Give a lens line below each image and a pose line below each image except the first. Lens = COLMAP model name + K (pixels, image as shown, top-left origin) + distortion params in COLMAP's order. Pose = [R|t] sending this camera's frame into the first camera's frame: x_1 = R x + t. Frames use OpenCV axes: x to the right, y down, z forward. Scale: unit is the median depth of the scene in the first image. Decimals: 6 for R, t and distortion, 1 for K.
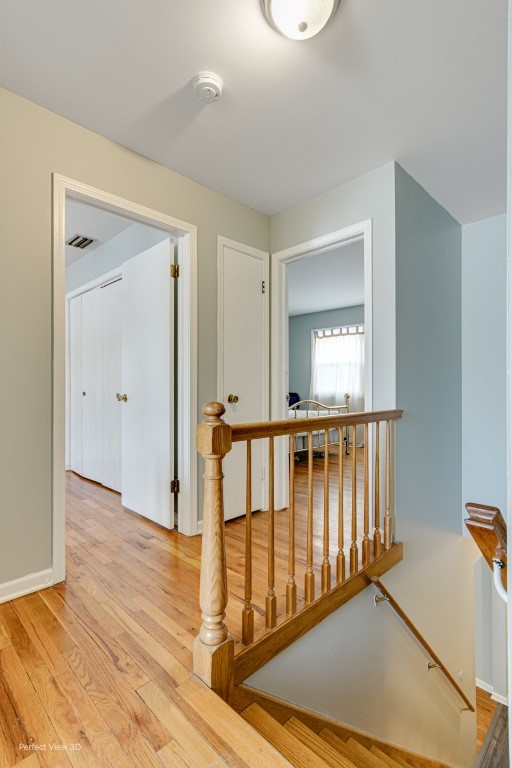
lens RADIAL K [[369.3, 0, 256.0], [0, 369.3, 384.0], [0, 0, 1]] dist [-0.001070, 0.000085]
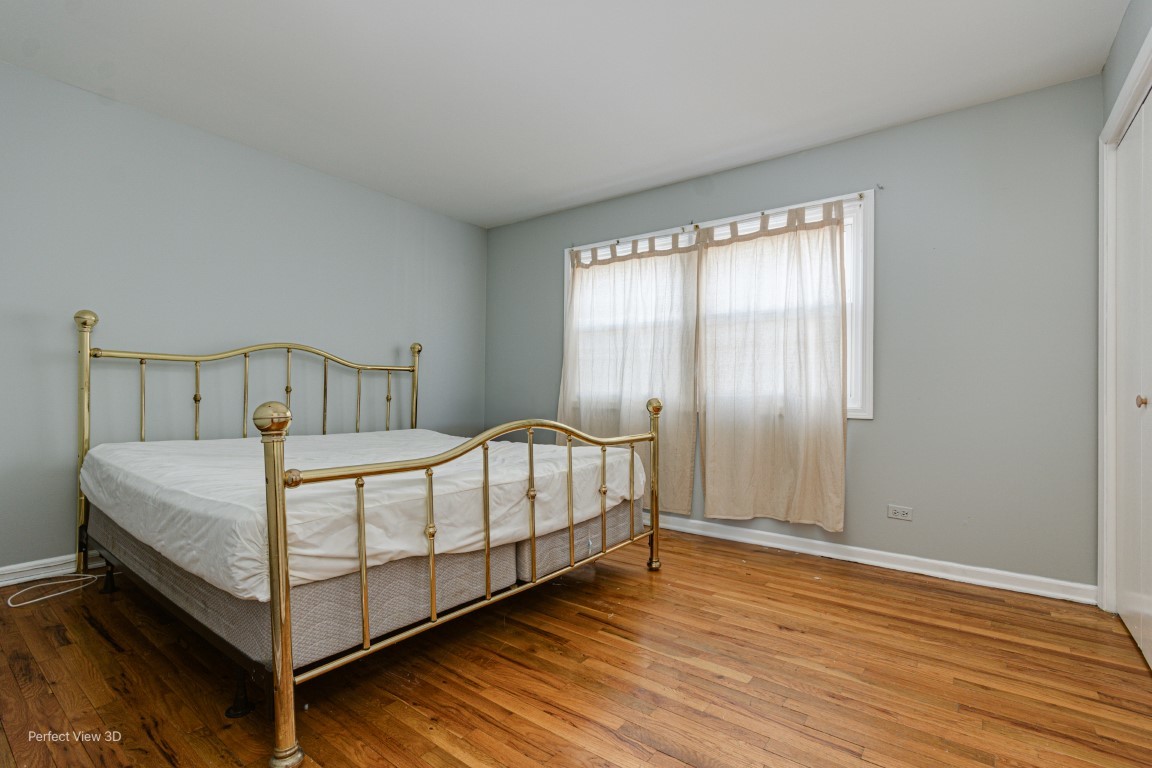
lens RADIAL K [[531.4, 0, 571.4], [0, 531.4, 393.7], [0, 0, 1]] dist [0.001856, 0.000607]
pose [[0.991862, 0.006481, 0.127152, 0.086957], [-0.007833, 0.999918, 0.010139, 0.013258], [-0.127076, -0.011053, 0.991831, 0.425293]]
